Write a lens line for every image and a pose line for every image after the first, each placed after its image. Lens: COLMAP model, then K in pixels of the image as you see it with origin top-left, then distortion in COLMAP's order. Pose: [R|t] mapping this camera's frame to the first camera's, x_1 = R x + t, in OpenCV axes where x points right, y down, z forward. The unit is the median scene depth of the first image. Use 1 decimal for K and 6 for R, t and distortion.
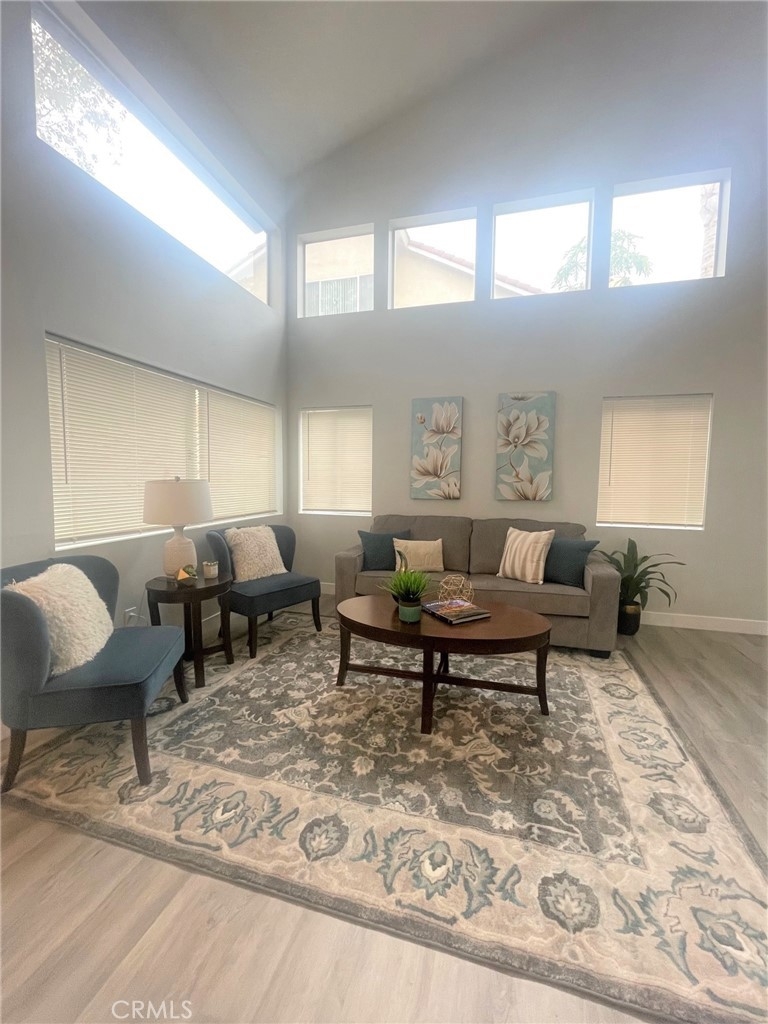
lens RADIAL K [[414.8, 0, 386.0], [0, 414.8, 509.4], [0, 0, 1]] dist [-0.006267, 0.000921]
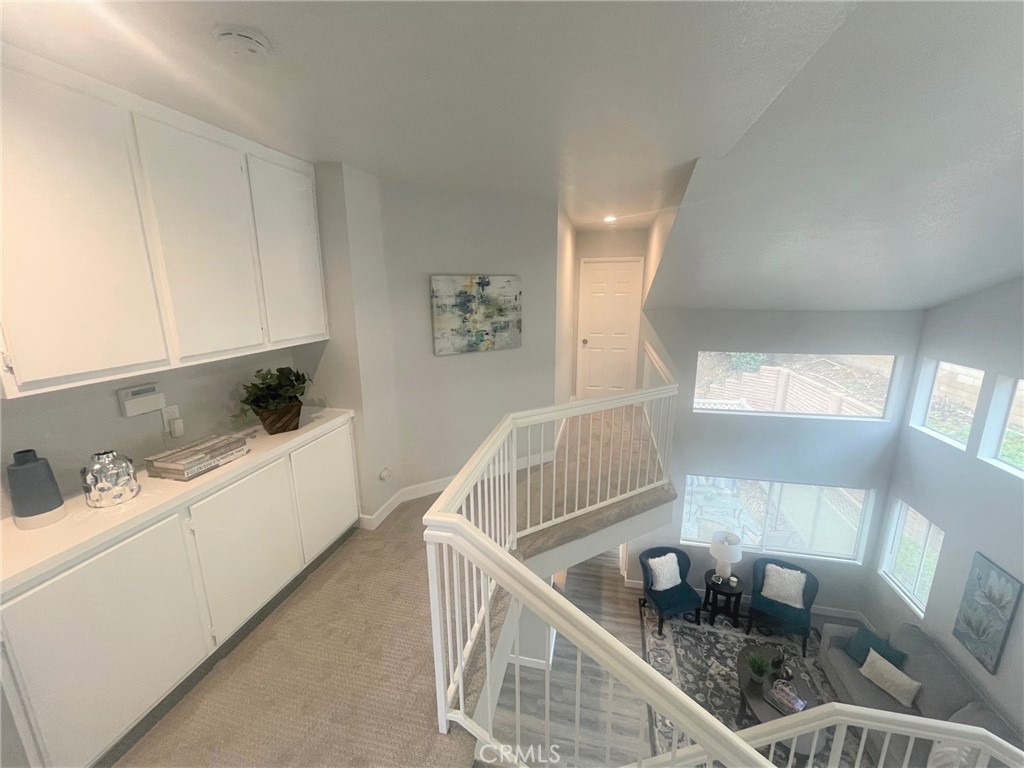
lens RADIAL K [[414.8, 0, 514.0], [0, 414.8, 380.8], [0, 0, 1]] dist [-0.006267, 0.000921]
pose [[0.049206, 0.212261, -0.975973, 1.693536], [-0.068218, 0.975589, 0.208738, -1.515593], [0.996456, 0.056308, 0.062484, -0.379548]]
